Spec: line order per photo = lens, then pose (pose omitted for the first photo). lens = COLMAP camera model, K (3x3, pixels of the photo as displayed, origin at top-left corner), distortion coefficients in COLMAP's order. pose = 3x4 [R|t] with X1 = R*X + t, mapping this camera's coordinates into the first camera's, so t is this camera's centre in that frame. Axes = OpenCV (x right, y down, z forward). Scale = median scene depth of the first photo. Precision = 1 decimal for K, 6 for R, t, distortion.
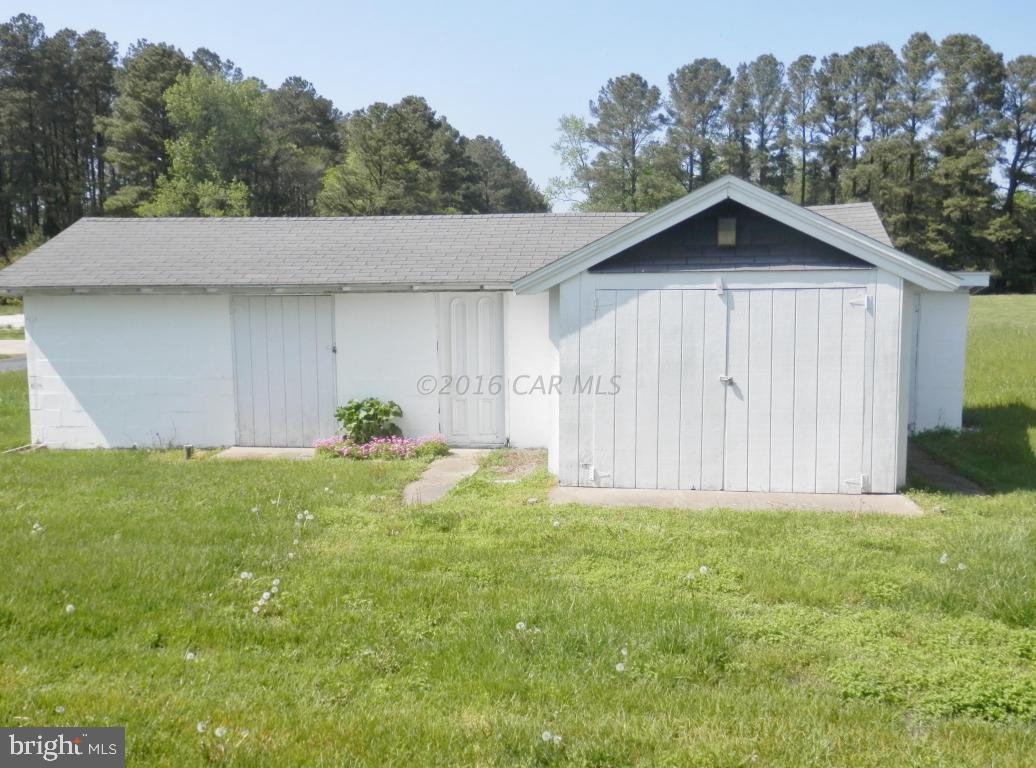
lens RADIAL K [[957.4, 0, 518.0], [0, 957.4, 384.0], [0, 0, 1]] dist [0.016673, -0.006418]
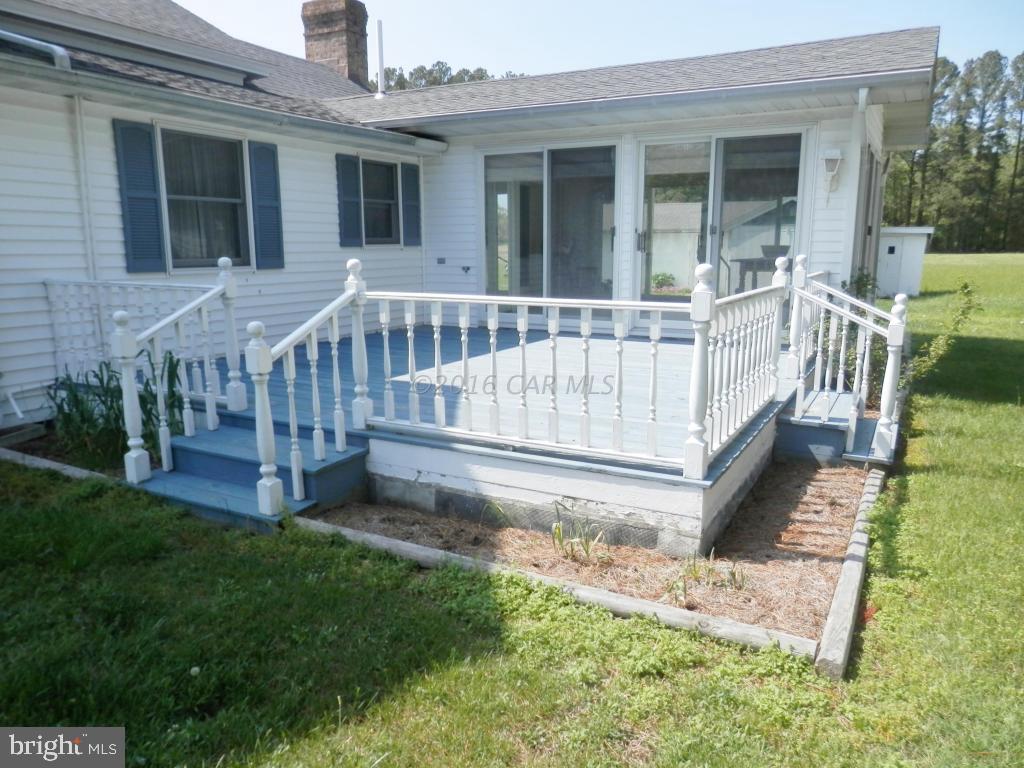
lens RADIAL K [[739.6, 0, 512.0], [0, 739.6, 384.0], [0, 0, 1]] dist [0.000907, -0.000491]
pose [[0.944895, 0.070365, -0.319723, 0.013251], [-0.042516, 0.994732, 0.093273, 0.015057], [0.324602, -0.074540, 0.942909, -0.112982]]
